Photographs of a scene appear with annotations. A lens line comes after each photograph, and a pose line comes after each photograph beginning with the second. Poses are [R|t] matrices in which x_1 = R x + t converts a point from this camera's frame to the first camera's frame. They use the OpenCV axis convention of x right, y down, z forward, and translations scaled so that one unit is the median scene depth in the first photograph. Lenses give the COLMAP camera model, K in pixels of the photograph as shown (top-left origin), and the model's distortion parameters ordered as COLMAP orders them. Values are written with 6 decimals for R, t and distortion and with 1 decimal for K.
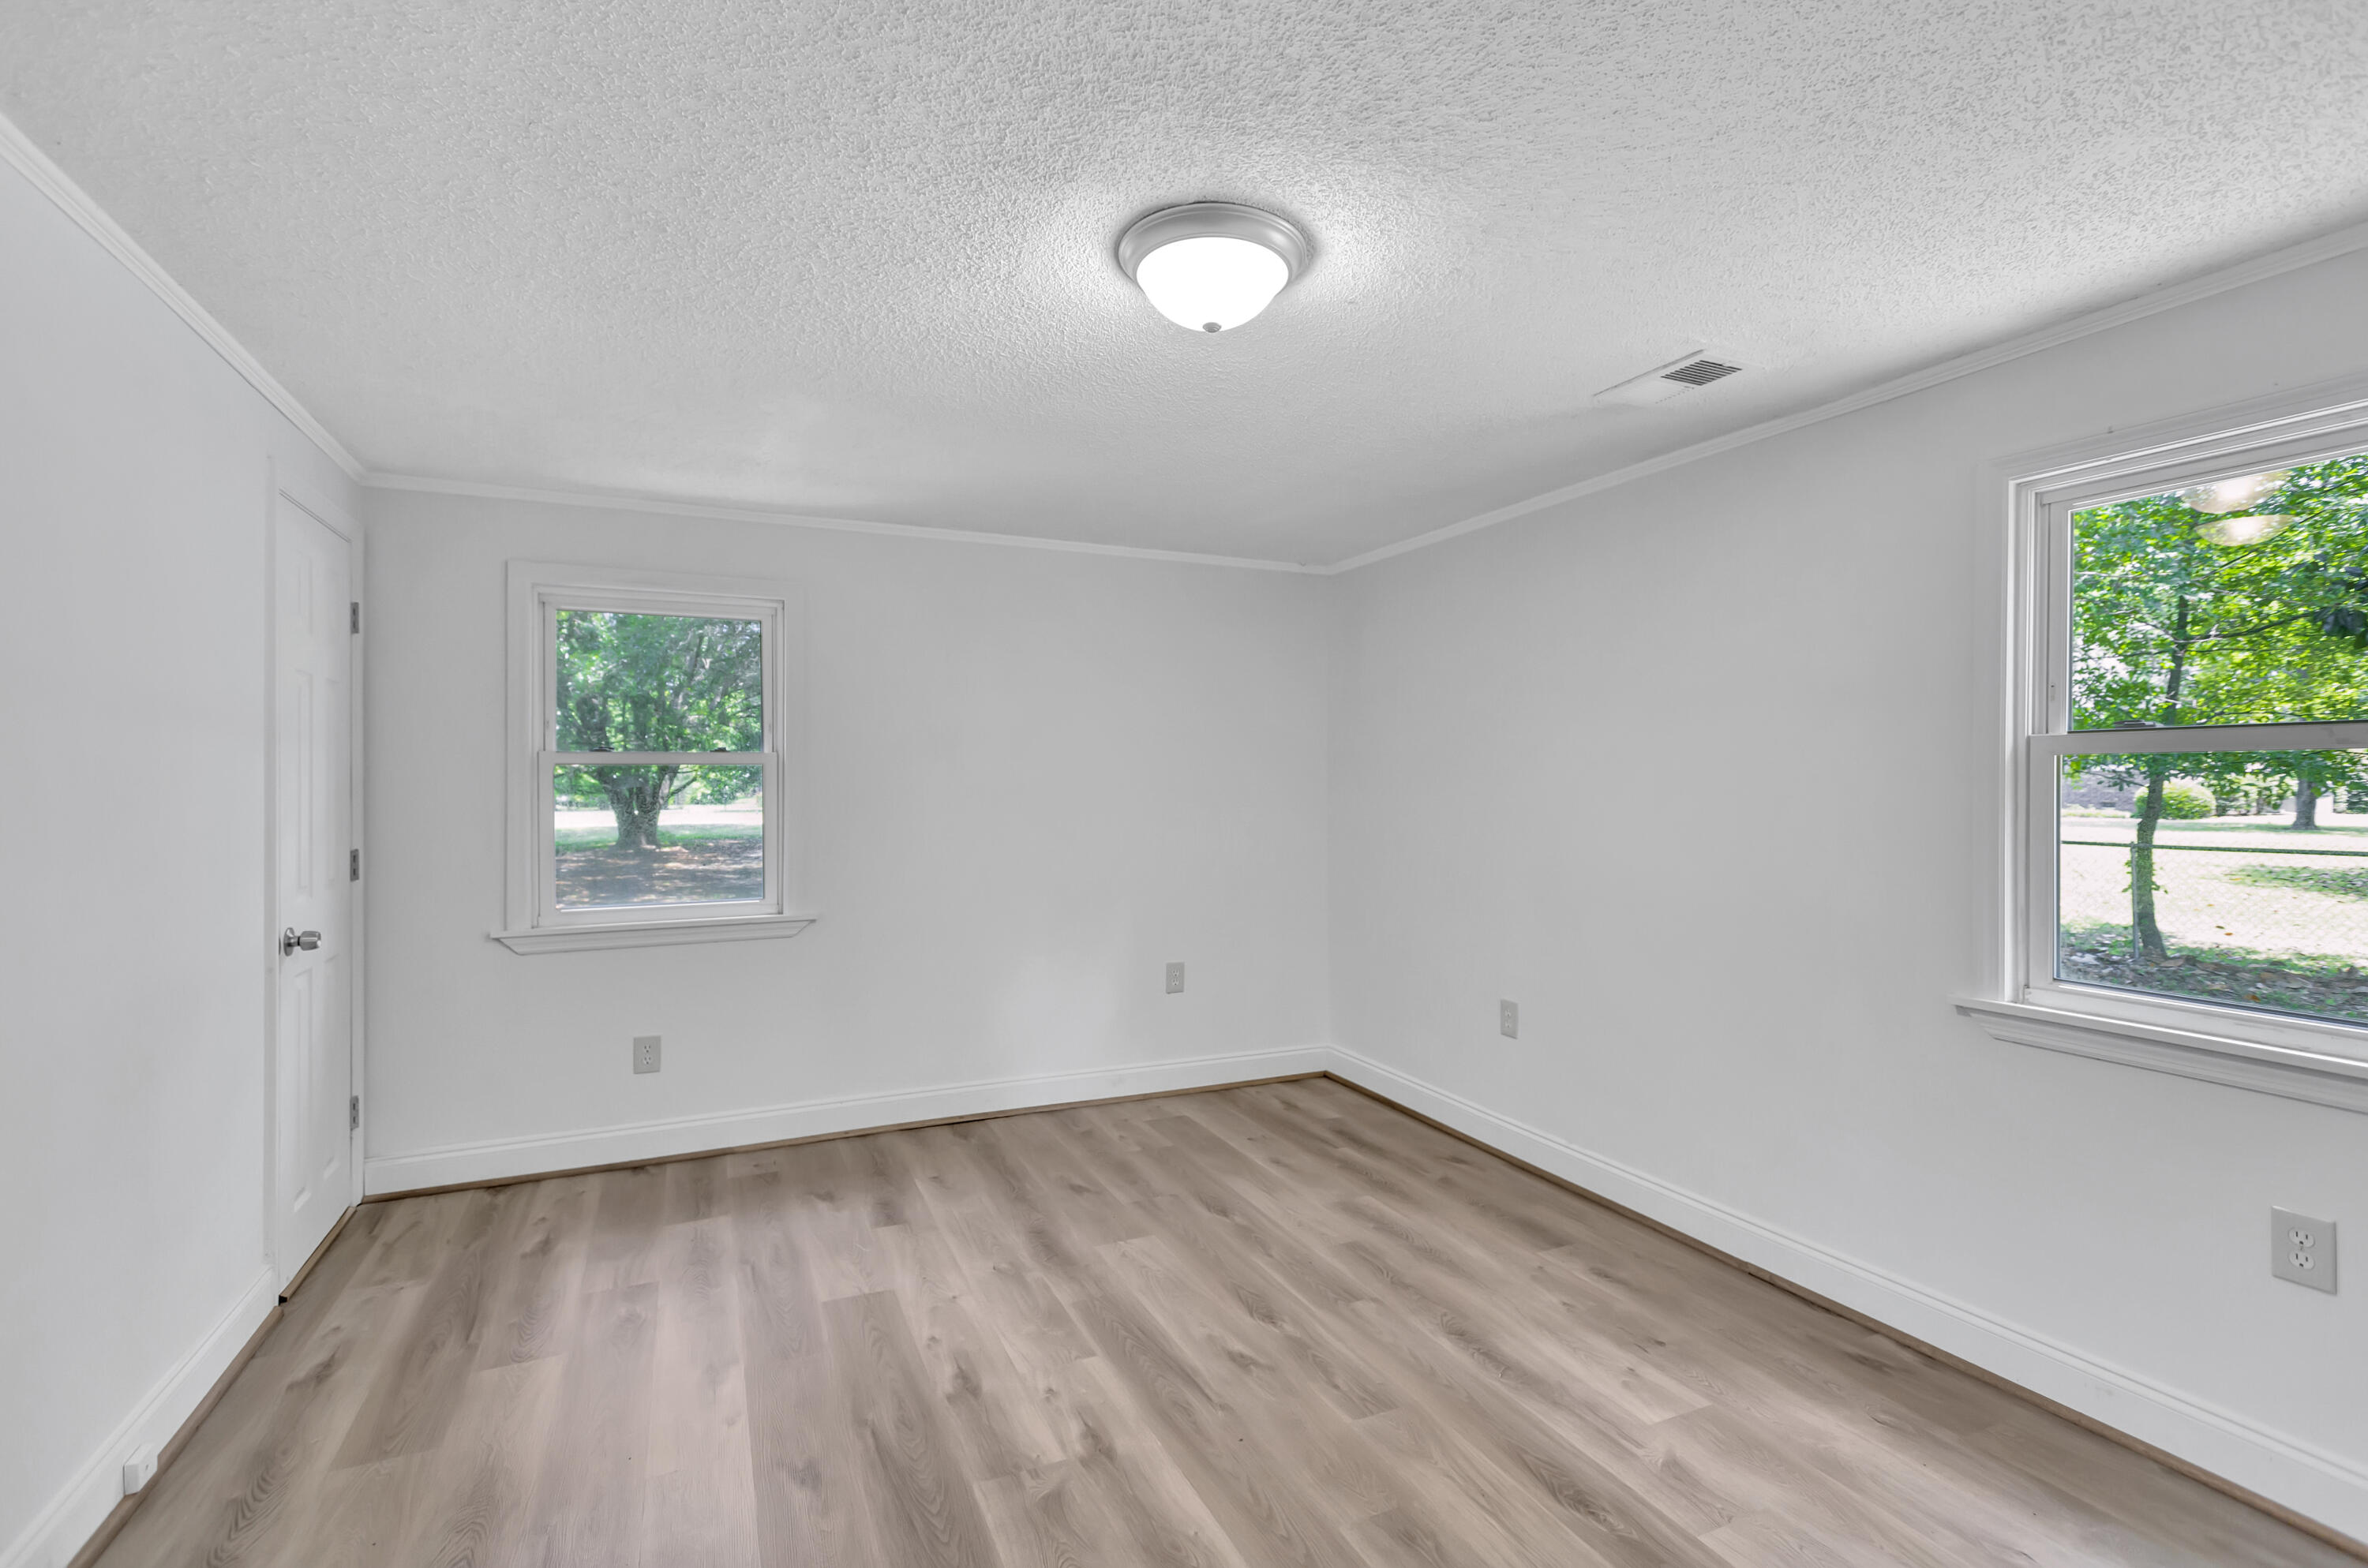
lens RADIAL K [[1093.1, 0, 1182.7], [0, 1093.1, 775.0], [0, 0, 1]] dist [-0.000640, -0.000360]
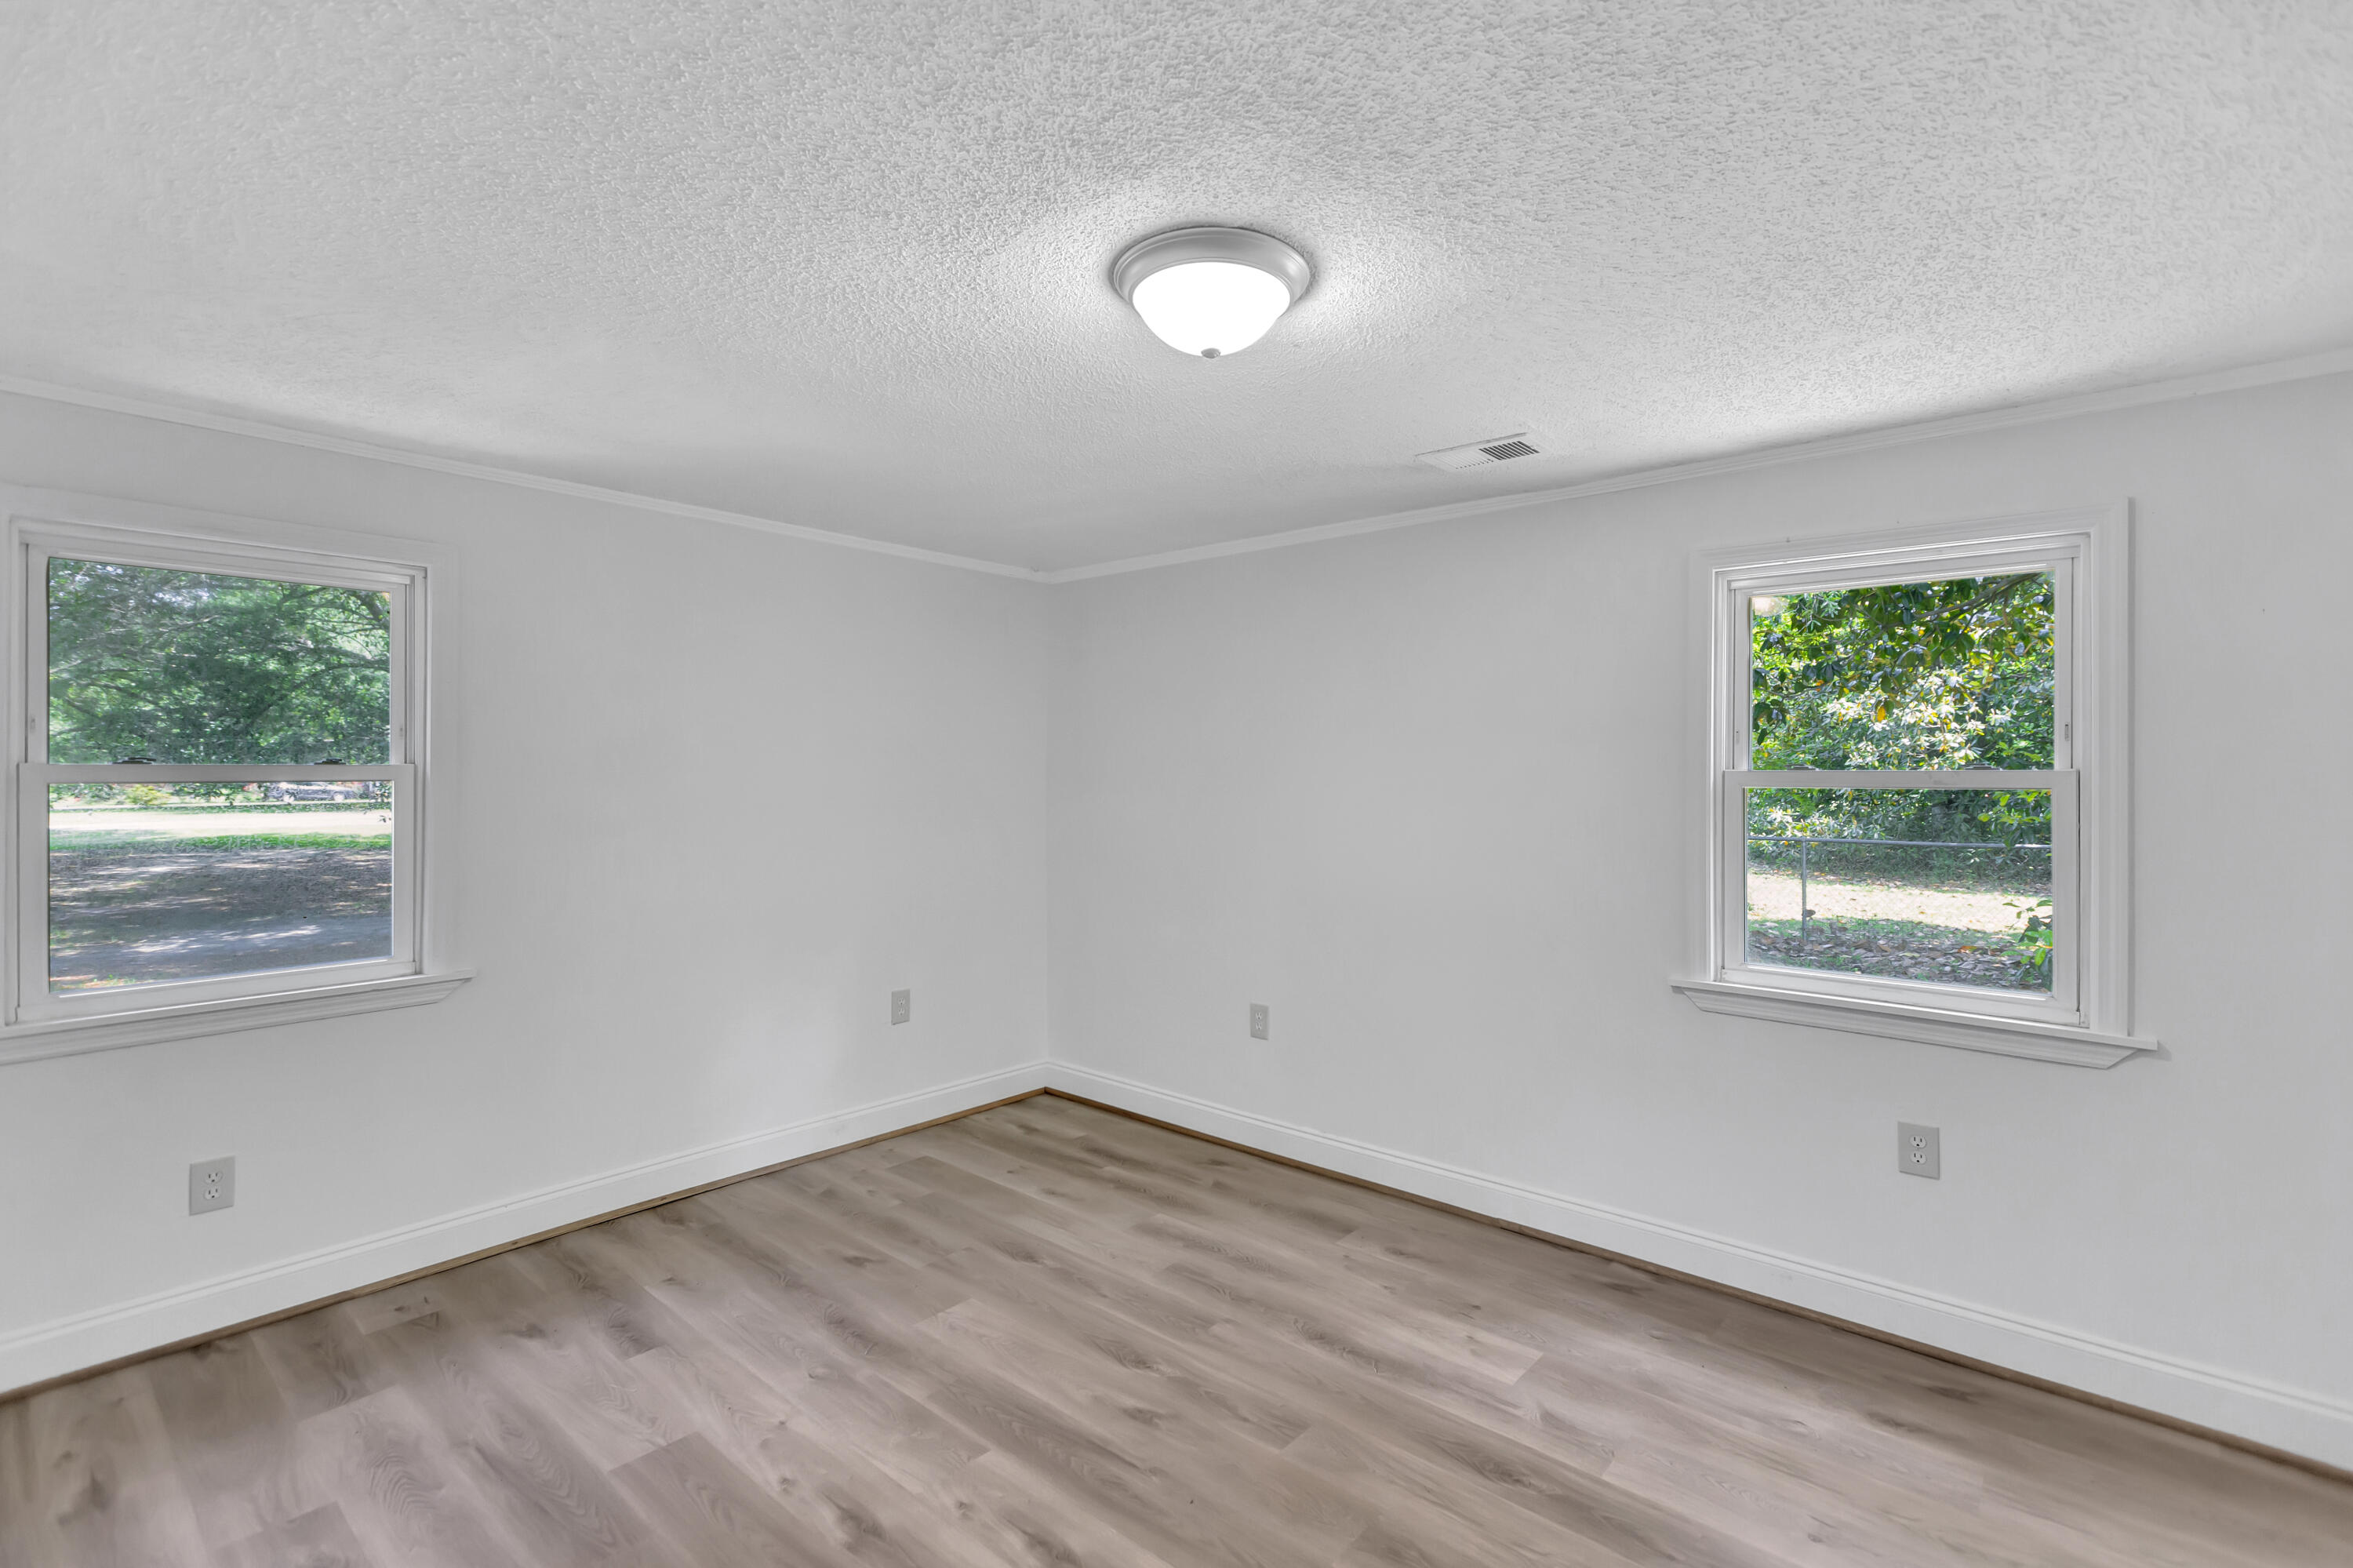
lens RADIAL K [[1091.6, 0, 1175.5], [0, 1091.6, 756.9], [0, 0, 1]] dist [0.002414, -0.001332]
pose [[0.904567, 0.007320, 0.426269, -0.283576], [-0.006496, 0.999973, -0.003388, -0.035378], [-0.426283, 0.000295, 0.904590, 0.099316]]
